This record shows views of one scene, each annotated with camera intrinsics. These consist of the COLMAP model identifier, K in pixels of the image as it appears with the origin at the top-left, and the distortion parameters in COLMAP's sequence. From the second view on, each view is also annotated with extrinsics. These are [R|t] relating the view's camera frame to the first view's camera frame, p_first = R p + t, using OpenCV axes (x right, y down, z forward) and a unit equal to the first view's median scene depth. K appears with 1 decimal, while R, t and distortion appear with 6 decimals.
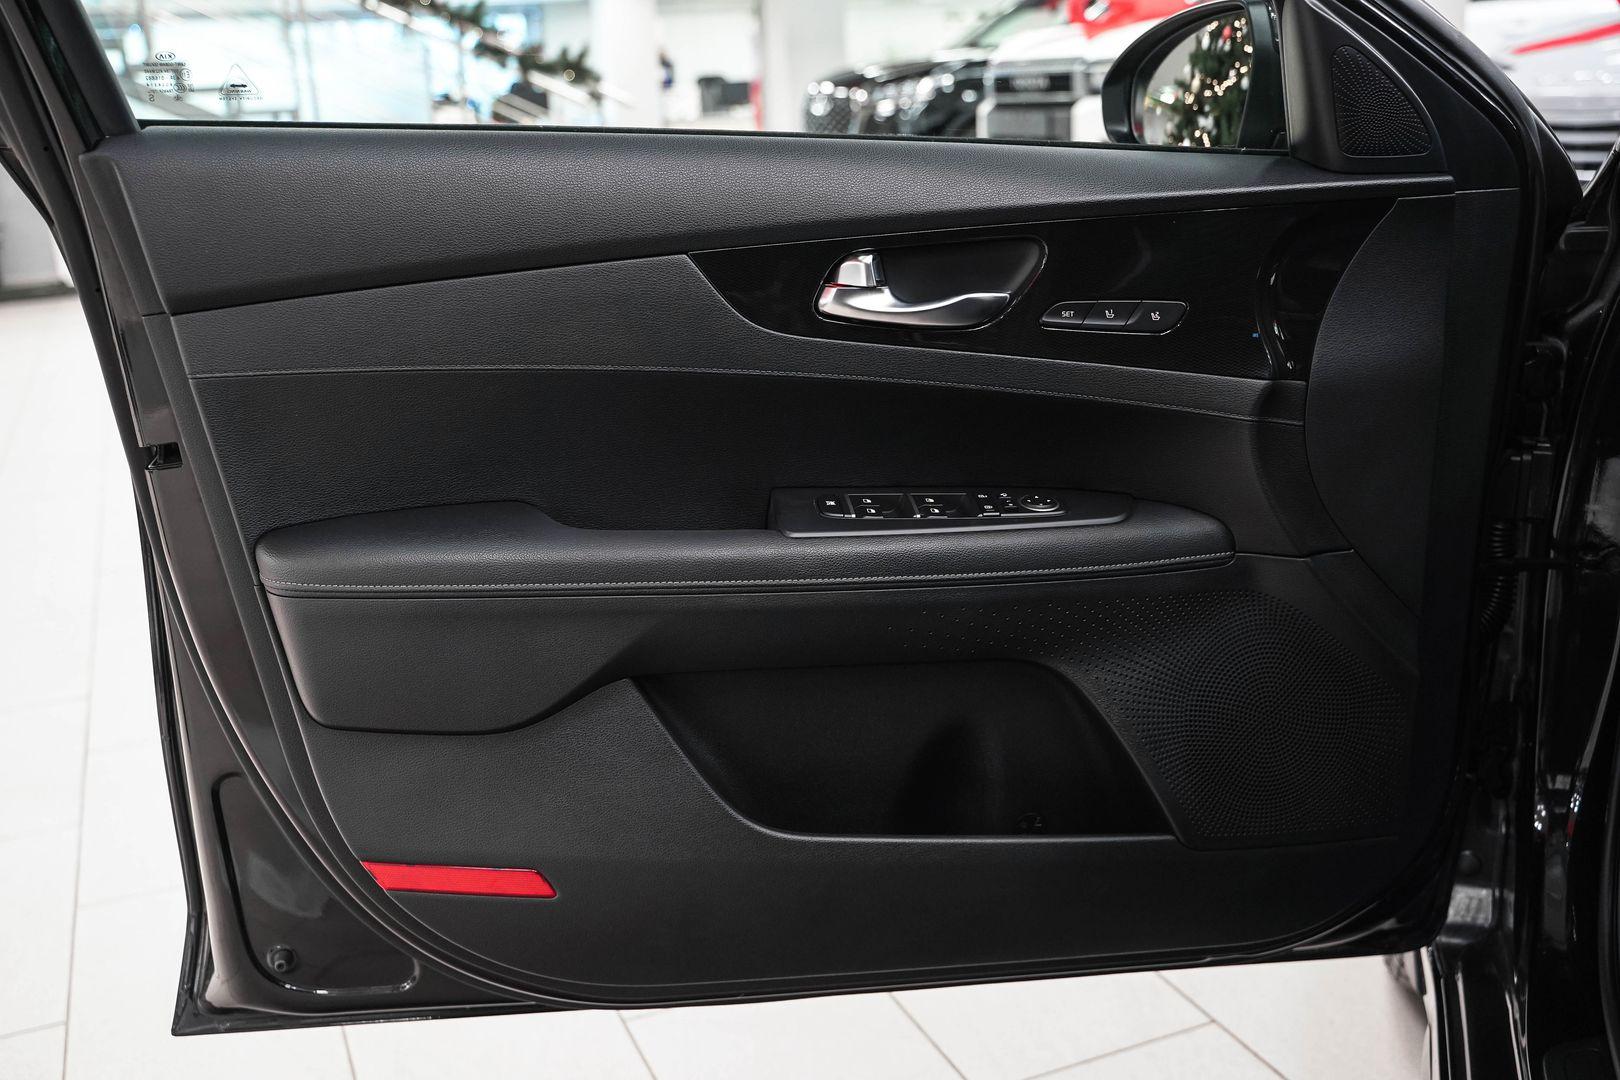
lens RADIAL K [[1702.7, 0, 810.0], [0, 1702.7, 540.0], [0, 0, 1]] dist [-0.009805, -0.004469]
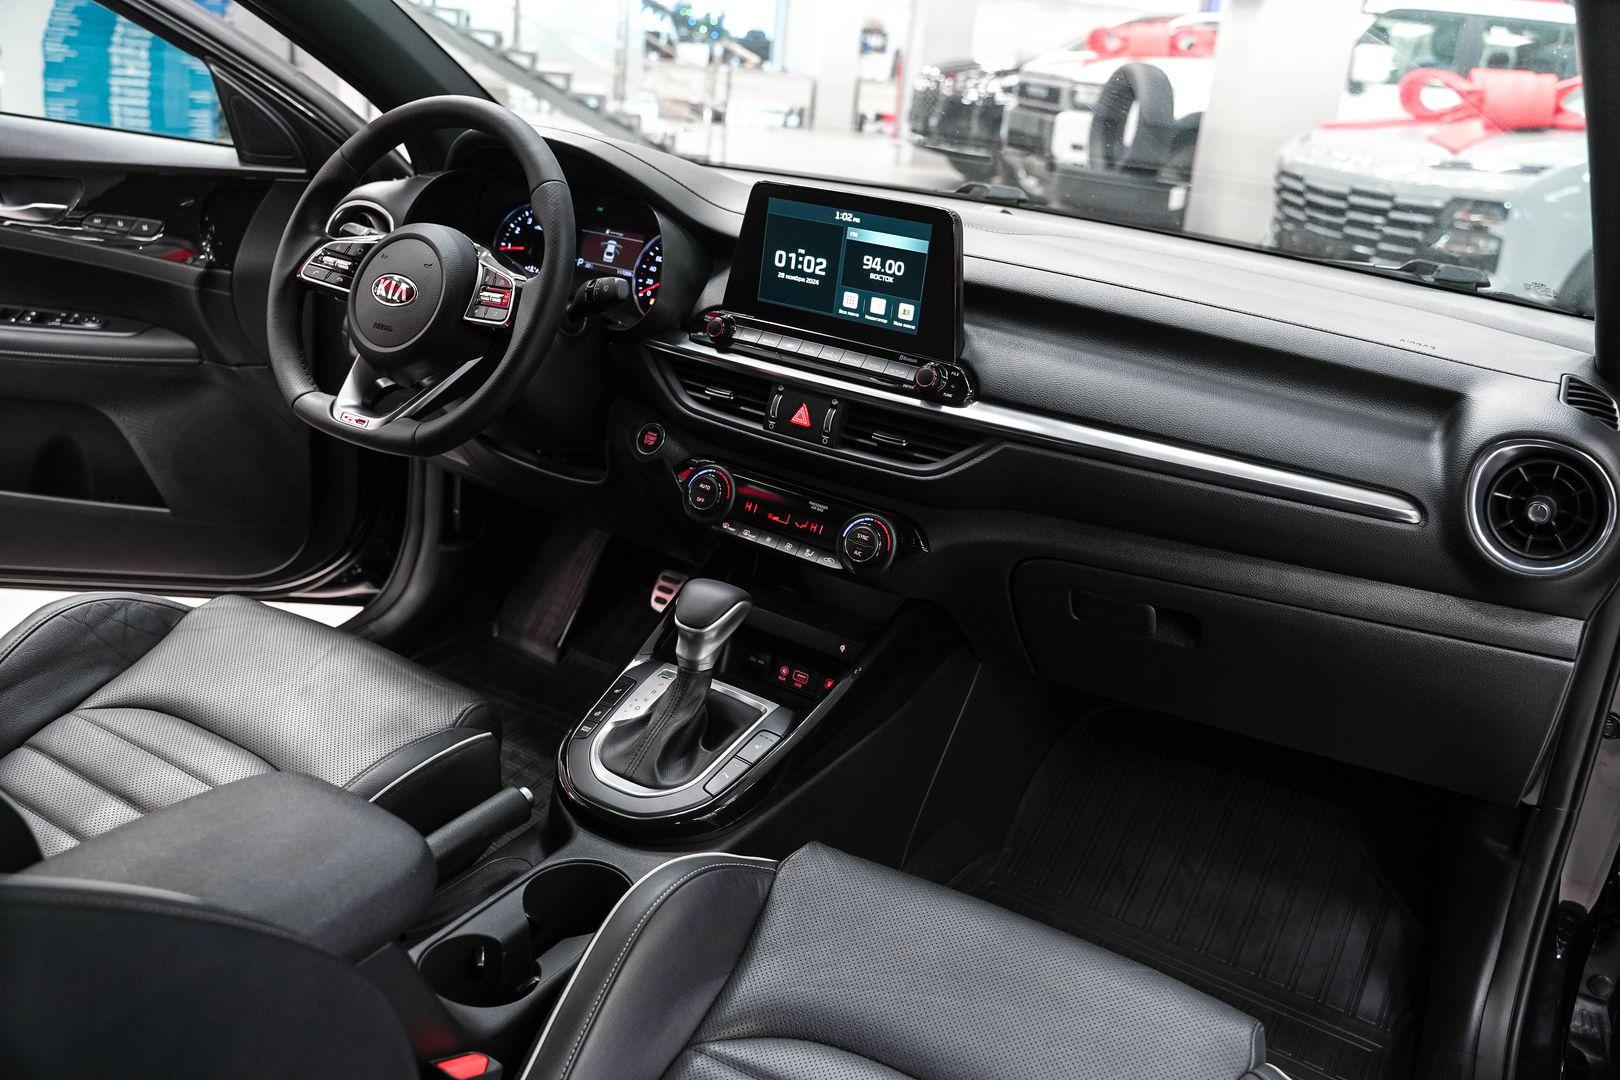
lens RADIAL K [[1322.4, 0, 817.0], [0, 1322.4, 538.5], [0, 0, 1]] dist [-0.124116, 0.103195]
pose [[0.987170, 0.103681, 0.121433, 0.787272], [-0.115414, 0.988865, 0.093940, -0.010119], [-0.110341, -0.106749, 0.988144, -0.514601]]
